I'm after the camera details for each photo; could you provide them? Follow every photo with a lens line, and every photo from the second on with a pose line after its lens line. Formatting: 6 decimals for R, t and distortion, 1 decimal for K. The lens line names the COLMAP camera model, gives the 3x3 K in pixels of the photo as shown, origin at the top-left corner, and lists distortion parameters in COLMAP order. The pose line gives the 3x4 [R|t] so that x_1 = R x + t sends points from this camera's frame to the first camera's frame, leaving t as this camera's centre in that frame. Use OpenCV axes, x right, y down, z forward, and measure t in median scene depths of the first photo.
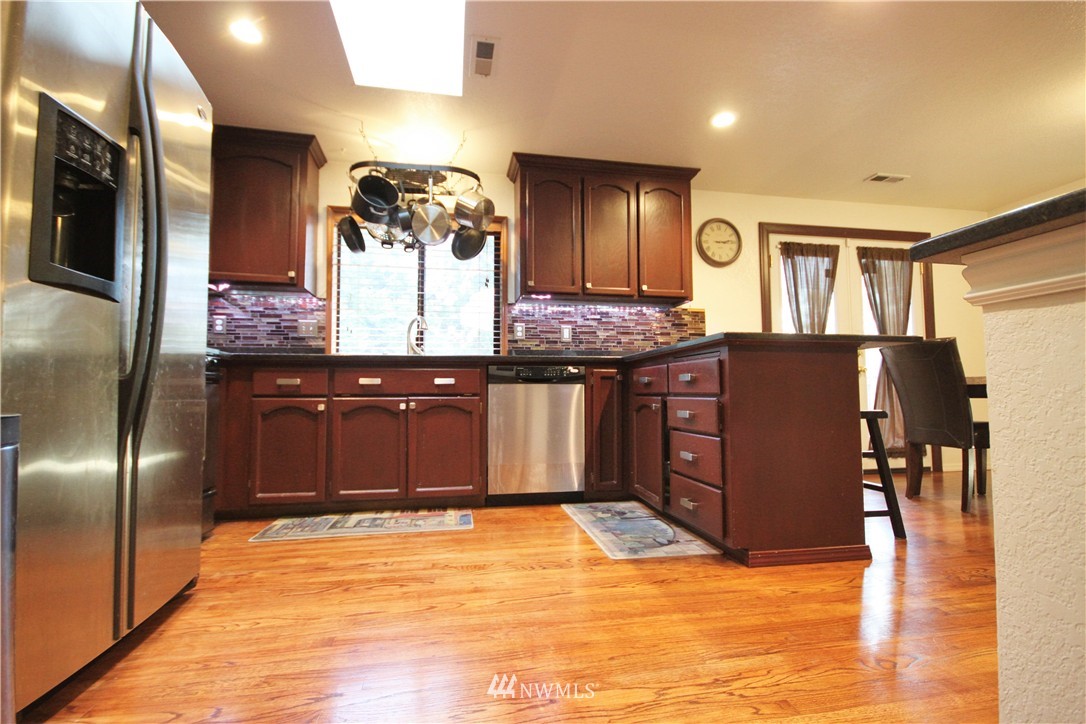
lens RADIAL K [[501.6, 0, 546.1], [0, 501.6, 364.1], [0, 0, 1]] dist [0.000813, 0.000039]
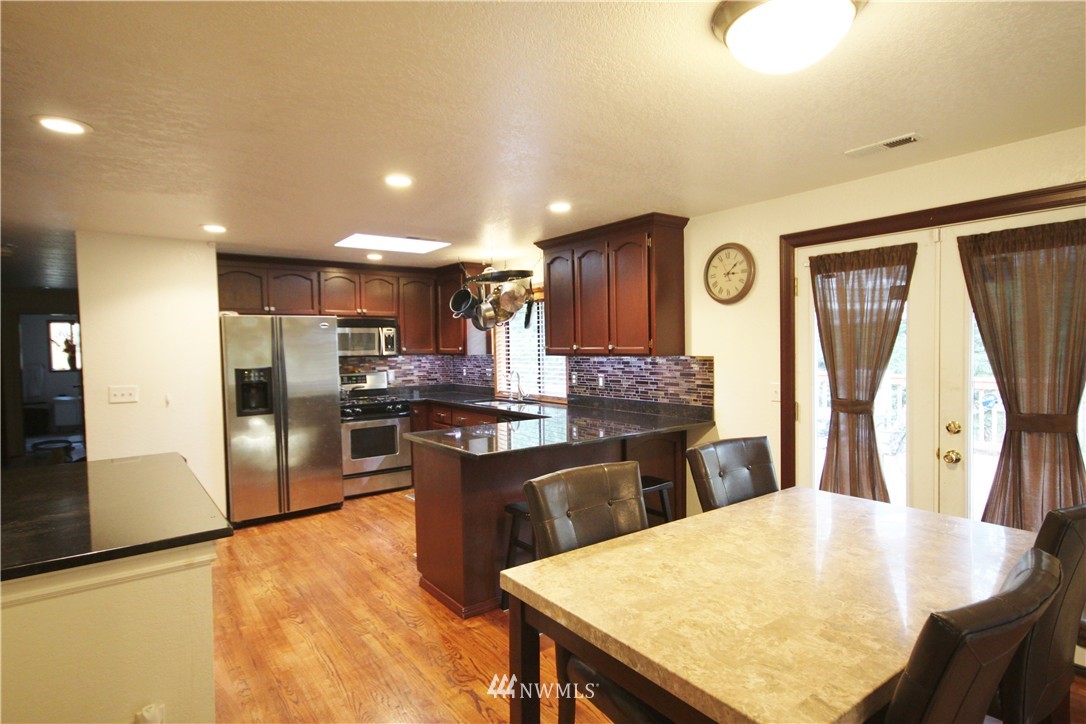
lens RADIAL K [[575.0, 0, 542.5], [0, 575.0, 361.2], [0, 0, 1]] dist [0.002046, 0.000107]
pose [[0.434803, 0.021255, -0.900275, 1.094006], [0.072957, 0.995604, 0.058742, -0.184070], [0.897565, -0.091223, 0.431341, 0.322442]]
